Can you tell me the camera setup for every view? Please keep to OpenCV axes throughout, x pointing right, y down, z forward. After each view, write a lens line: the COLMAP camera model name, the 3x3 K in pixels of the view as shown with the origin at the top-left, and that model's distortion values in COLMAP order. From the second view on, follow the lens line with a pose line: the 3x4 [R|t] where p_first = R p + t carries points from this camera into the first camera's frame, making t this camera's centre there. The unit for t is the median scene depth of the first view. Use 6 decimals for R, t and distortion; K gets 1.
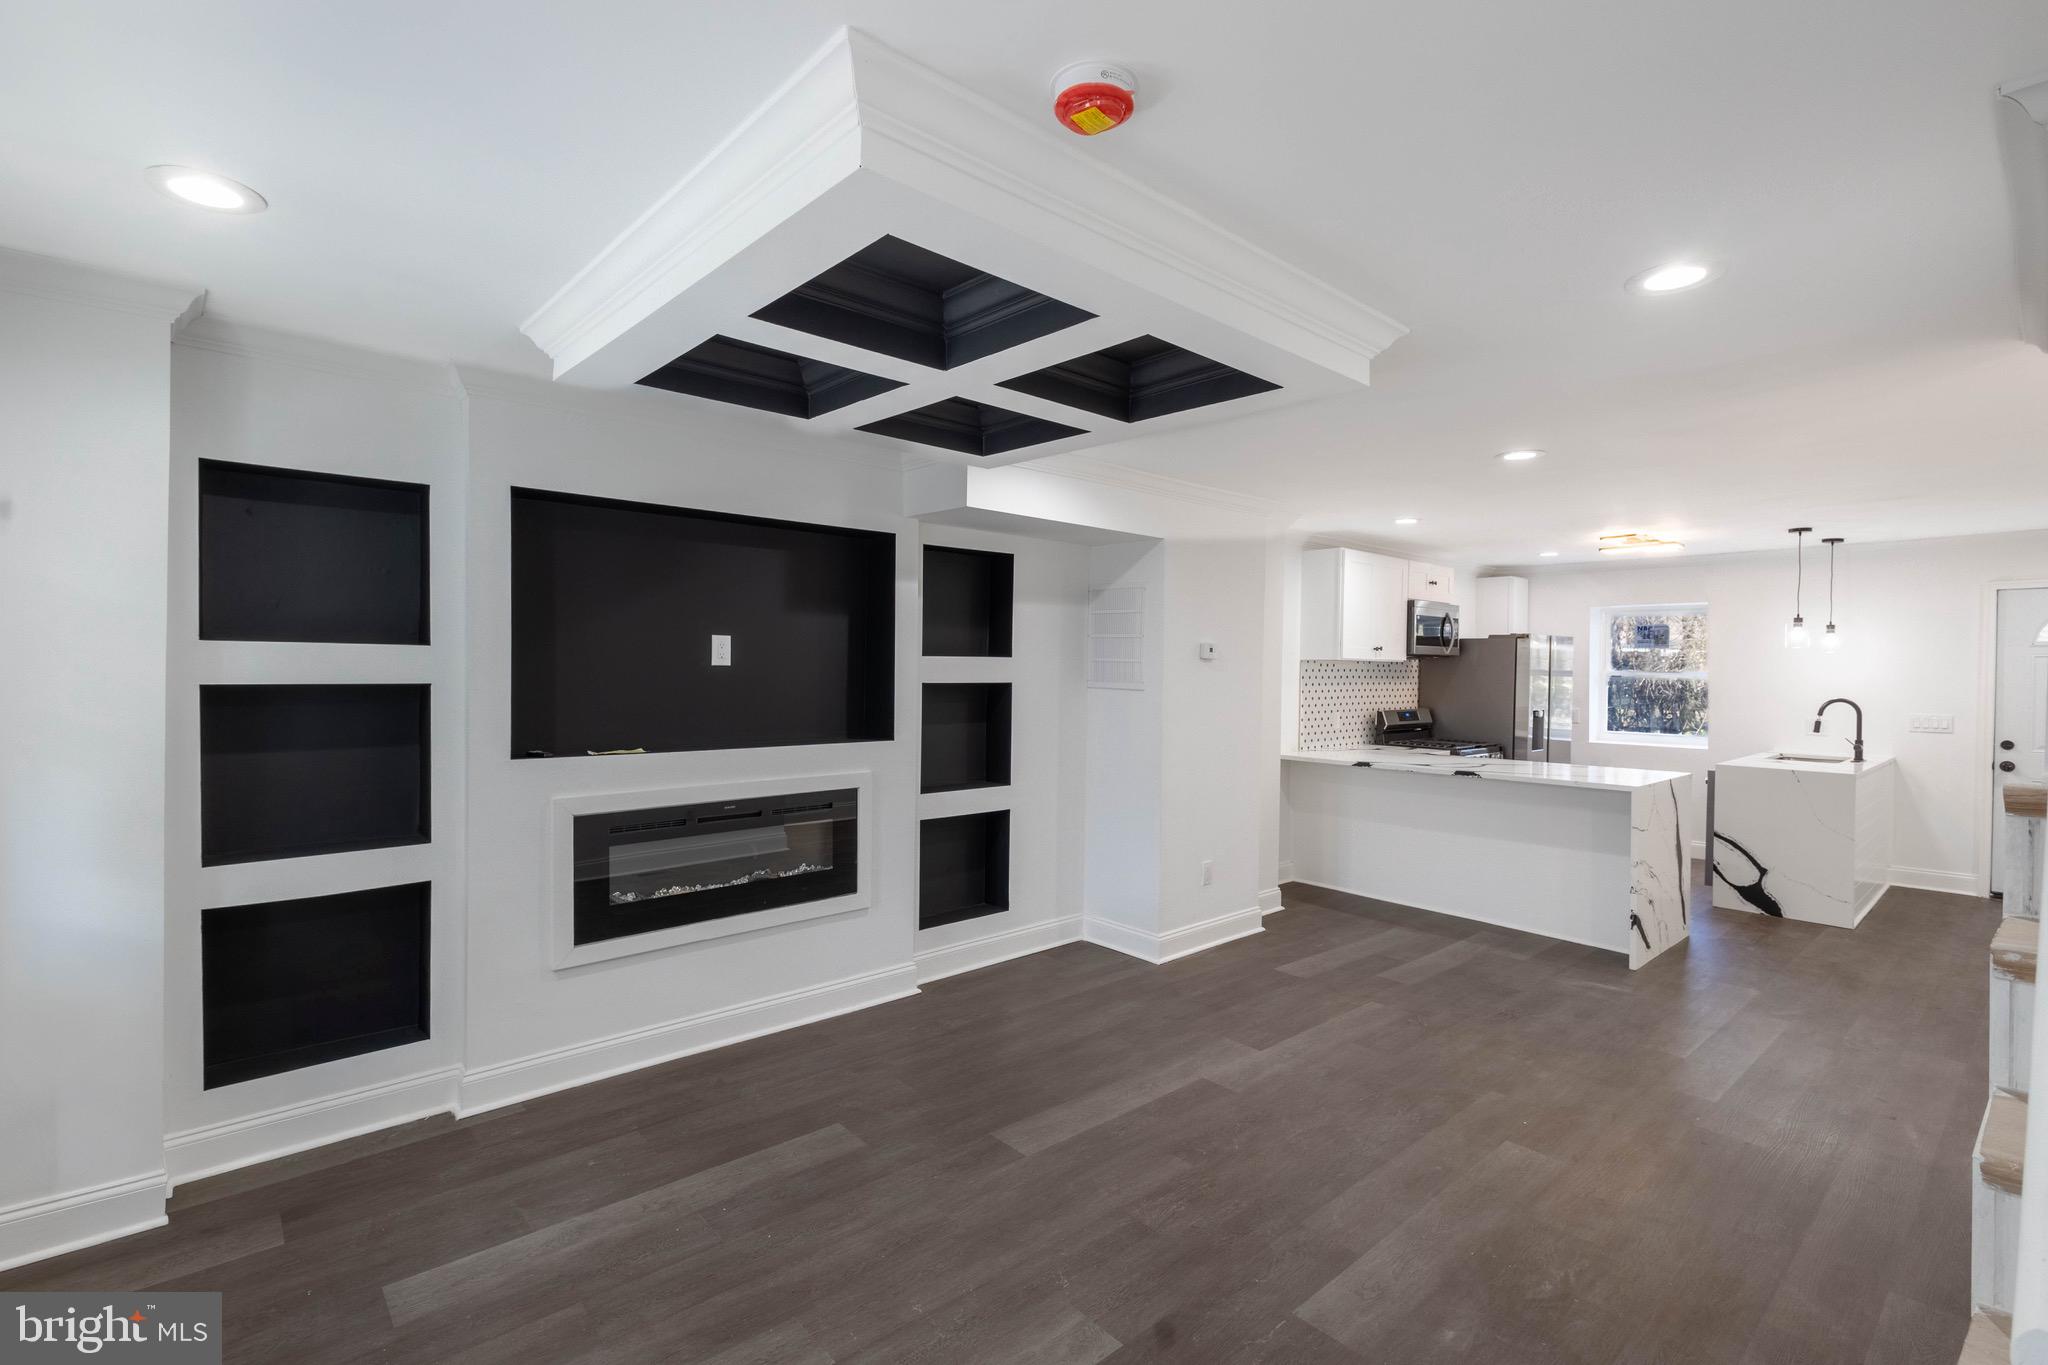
lens RADIAL K [[938.5, 0, 1027.8], [0, 938.5, 678.8], [0, 0, 1]] dist [0.013727, -0.003089]
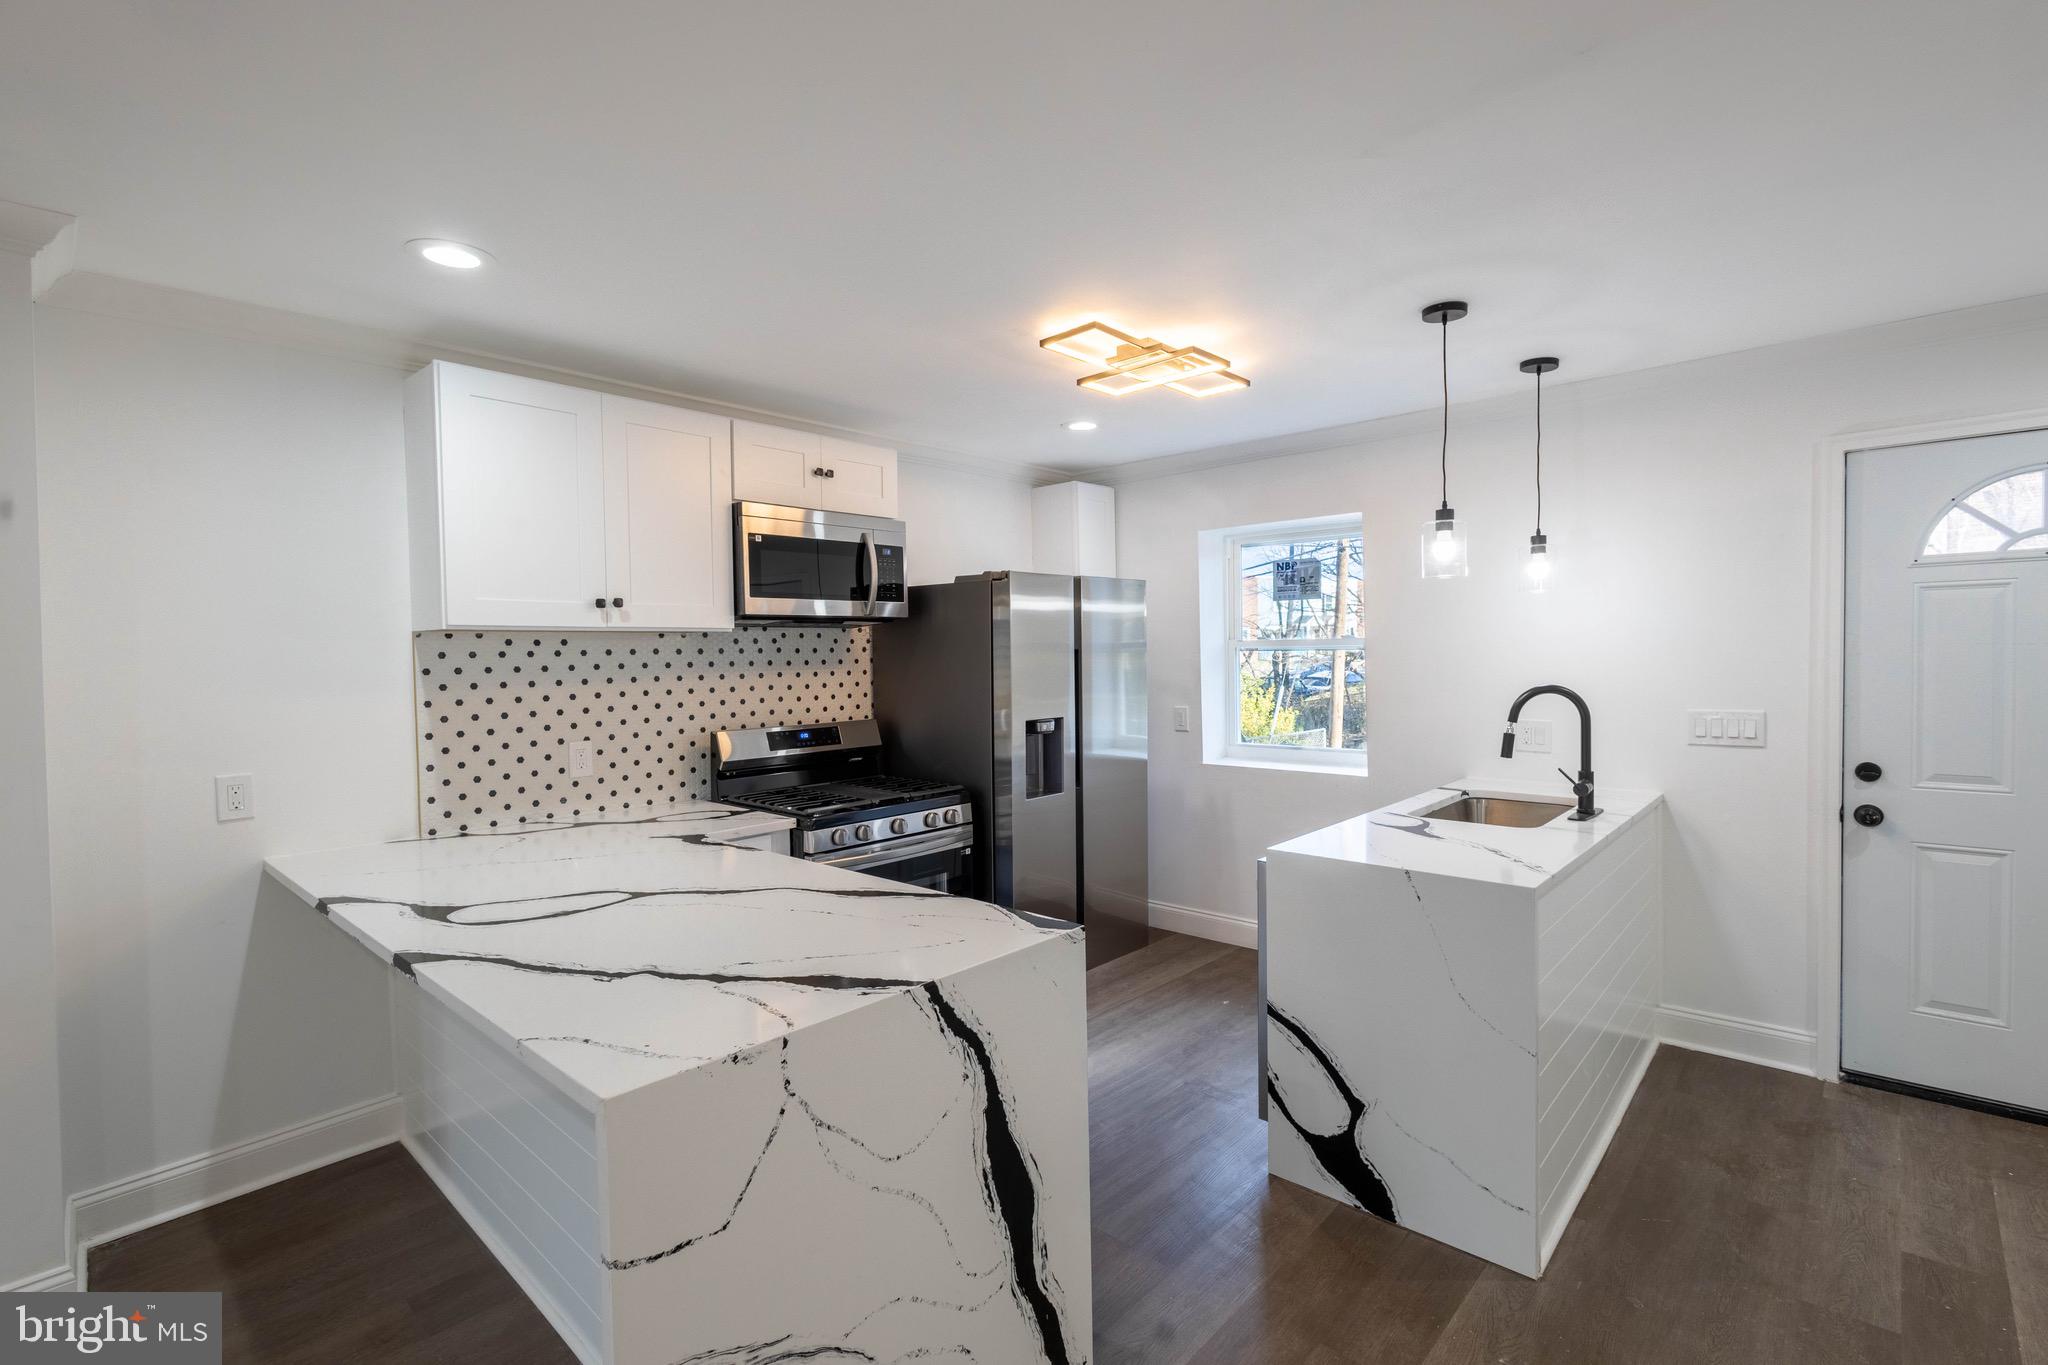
lens RADIAL K [[938.5, 0, 1023.9], [0, 938.5, 677.7], [0, 0, 1]] dist [0.013727, -0.003089]
pose [[0.994672, -0.028947, 0.098940, 0.693106], [0.027417, 0.999483, 0.016780, 0.002138], [-0.099374, -0.013978, 0.994952, 0.699874]]
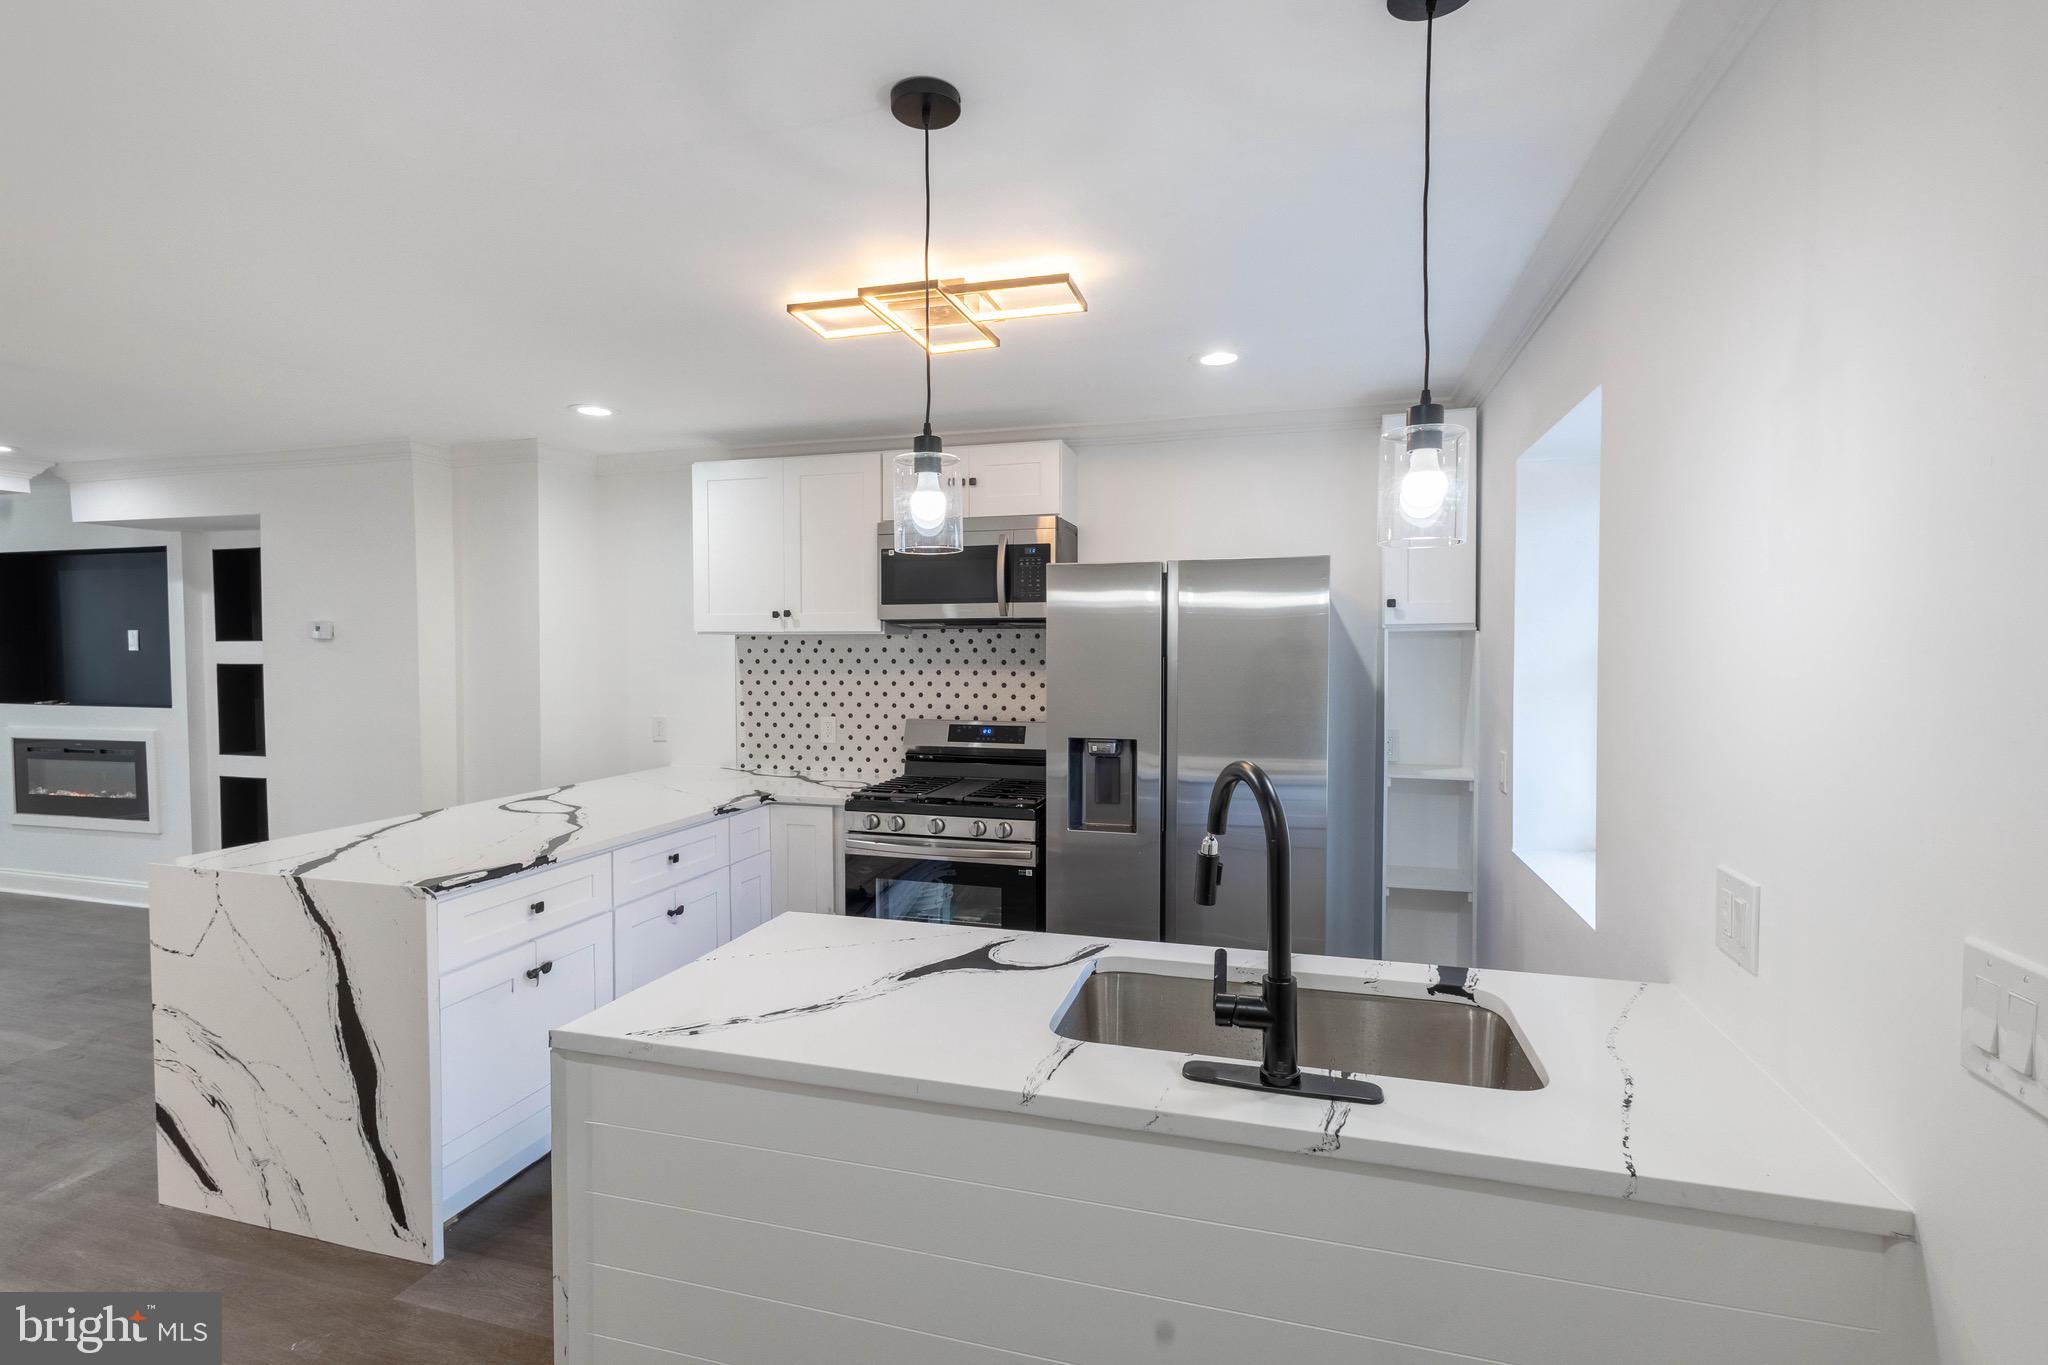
lens RADIAL K [[938.5, 0, 1023.3], [0, 938.5, 688.2], [0, 0, 1]] dist [0.013727, -0.003089]
pose [[0.526454, 0.023736, -0.849872, 1.279480], [-0.005727, 0.999687, 0.024372, 0.000359], [0.850184, -0.007964, 0.526425, 1.073542]]
